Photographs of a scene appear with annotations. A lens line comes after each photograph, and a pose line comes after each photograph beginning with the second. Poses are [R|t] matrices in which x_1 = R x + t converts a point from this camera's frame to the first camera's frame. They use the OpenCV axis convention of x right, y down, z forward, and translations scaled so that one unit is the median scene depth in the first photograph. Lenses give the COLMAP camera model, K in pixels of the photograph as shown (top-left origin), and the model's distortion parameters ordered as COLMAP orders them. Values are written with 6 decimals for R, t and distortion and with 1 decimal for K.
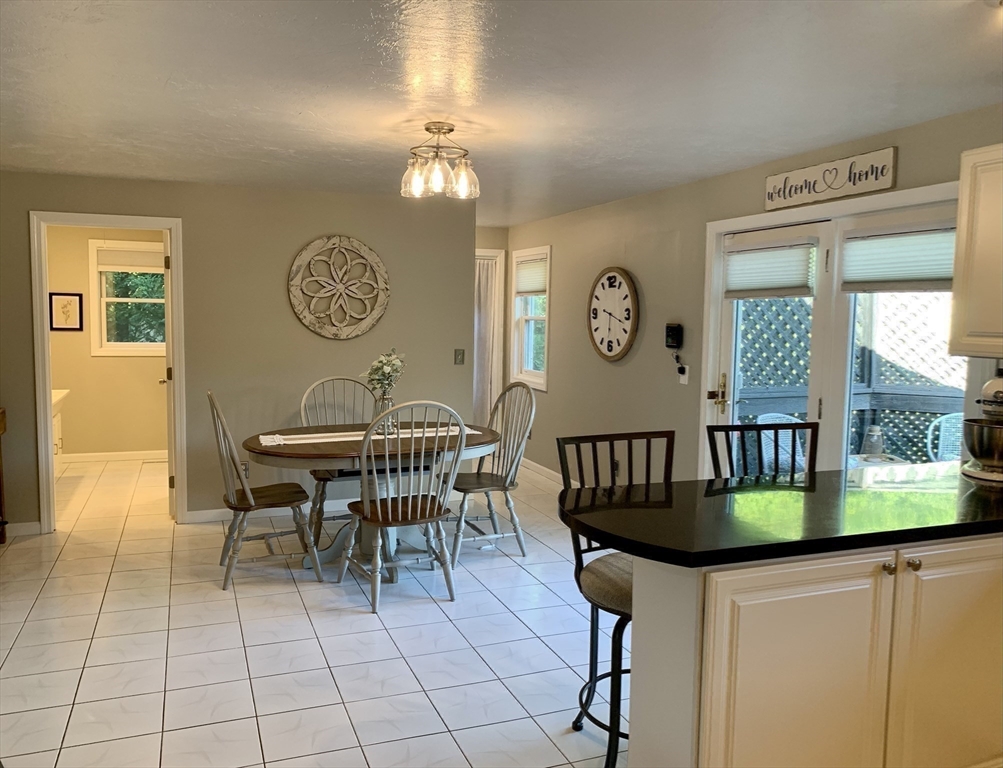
lens RADIAL K [[766.6, 0, 498.3], [0, 766.6, 384.4], [0, 0, 1]] dist [0.047336, -0.000714]
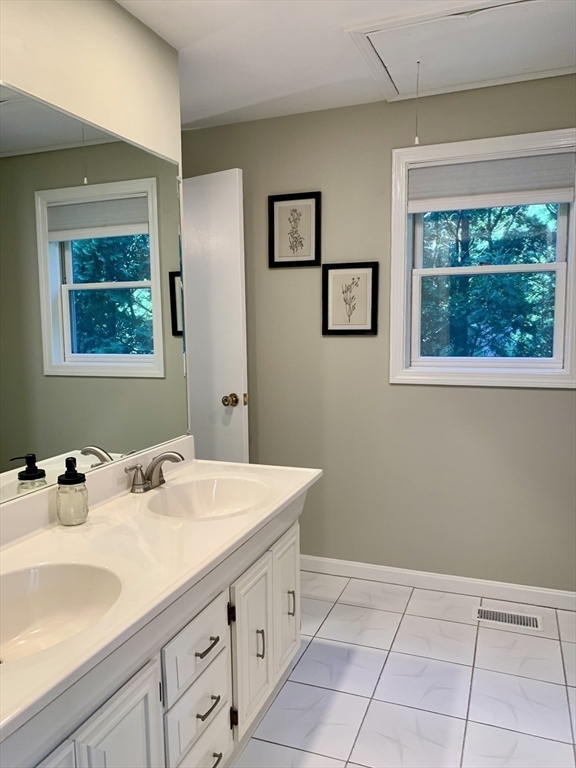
lens RADIAL K [[584.5, 0, 287.0], [0, 584.5, 385.2], [0, 0, 1]] dist [0.008196, 0.000506]
pose [[0.727721, 0.041153, -0.684638, -0.311445], [-0.035782, 0.999117, 0.022023, -0.041956], [0.684940, 0.008471, 0.728550, 0.676902]]
